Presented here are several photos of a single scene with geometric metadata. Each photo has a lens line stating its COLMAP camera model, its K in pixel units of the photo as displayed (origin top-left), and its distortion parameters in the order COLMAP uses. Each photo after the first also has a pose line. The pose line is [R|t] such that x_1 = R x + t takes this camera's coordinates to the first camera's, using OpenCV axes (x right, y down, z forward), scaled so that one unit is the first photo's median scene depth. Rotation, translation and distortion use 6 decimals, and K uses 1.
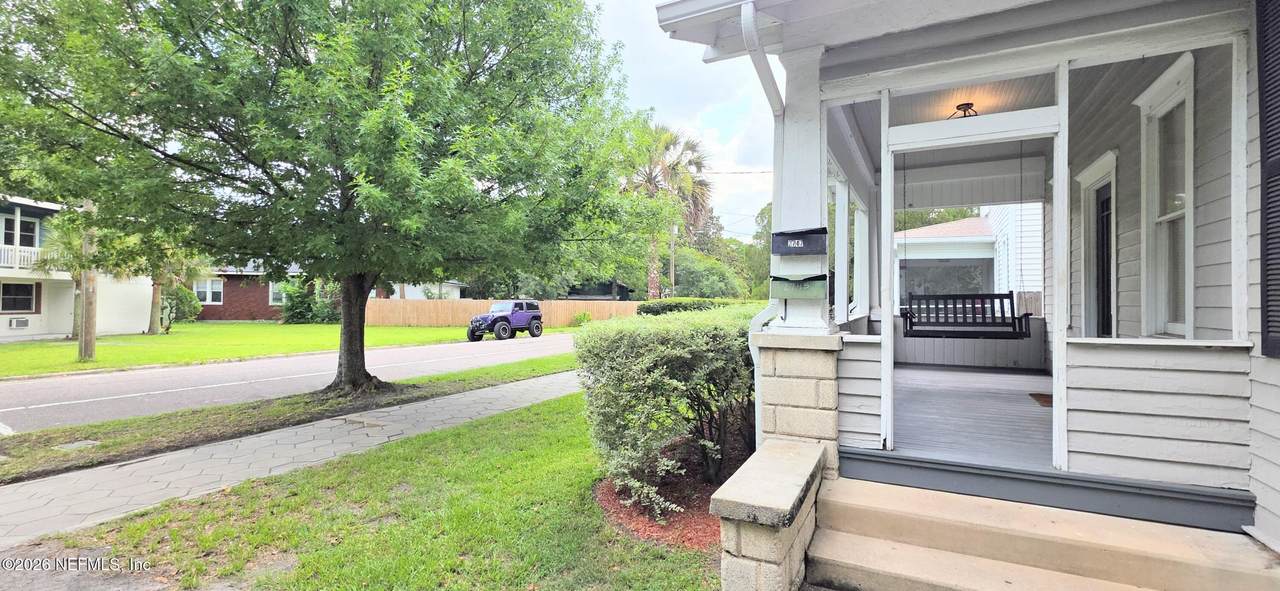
lens RADIAL K [[545.3, 0, 638.8], [0, 545.3, 292.5], [0, 0, 1]] dist [0.003308, 0.000160]
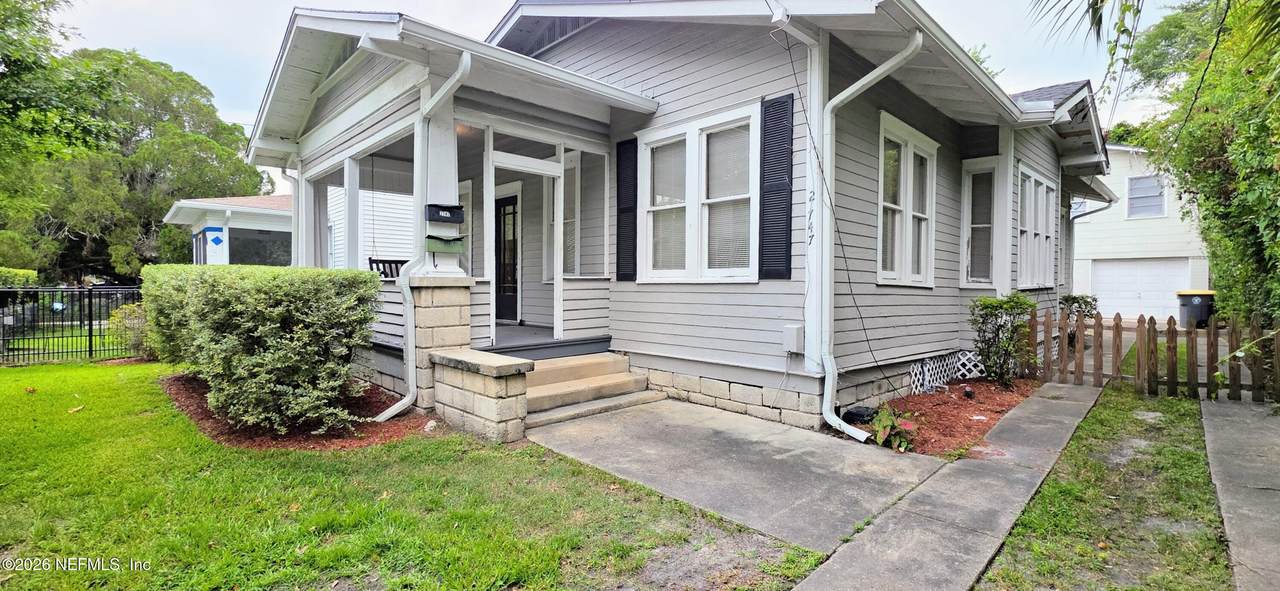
lens RADIAL K [[545.3, 0, 638.6], [0, 545.3, 293.1], [0, 0, 1]] dist [0.003308, 0.000160]
pose [[0.315580, -0.018518, 0.948718, -0.927394], [-0.011933, 0.999653, 0.023482, 0.079592], [-0.948824, -0.018732, 0.315250, 0.057100]]
